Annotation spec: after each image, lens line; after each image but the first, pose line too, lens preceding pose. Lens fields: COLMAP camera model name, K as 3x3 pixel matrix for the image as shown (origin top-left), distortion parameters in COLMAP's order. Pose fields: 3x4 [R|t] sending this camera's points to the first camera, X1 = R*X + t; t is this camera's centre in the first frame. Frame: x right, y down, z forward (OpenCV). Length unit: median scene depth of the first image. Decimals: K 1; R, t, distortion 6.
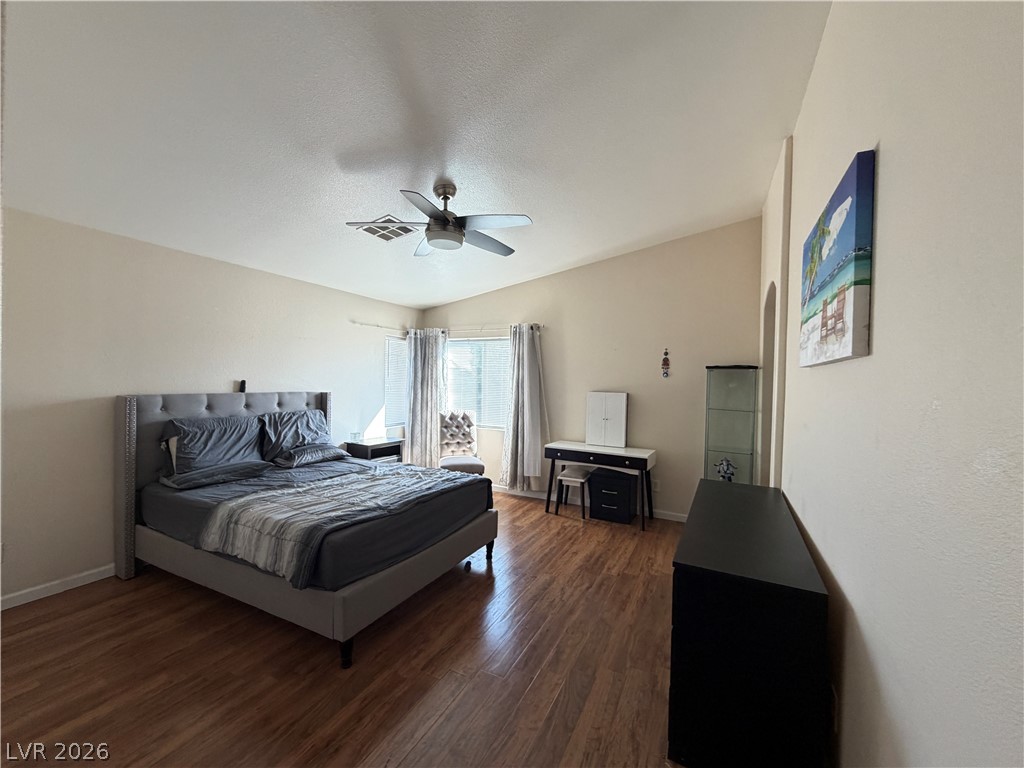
lens RADIAL K [[409.5, 0, 513.7], [0, 409.5, 383.8], [0, 0, 1]] dist [-0.001697, 0.000662]
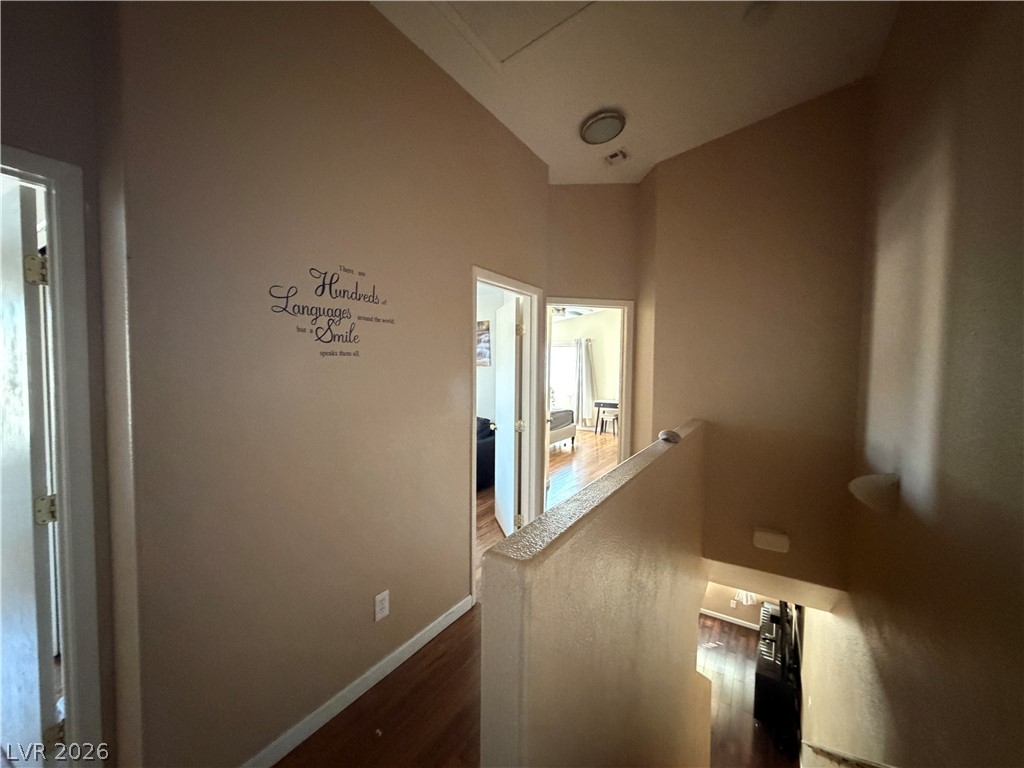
lens RADIAL K [[409.5, 0, 509.6], [0, 409.5, 385.2], [0, 0, 1]] dist [-0.001697, 0.000662]
pose [[0.994631, -0.004412, -0.103393, -0.119240], [0.007448, 0.999552, 0.028997, 0.012061], [0.103218, -0.029611, 0.994218, -0.947901]]
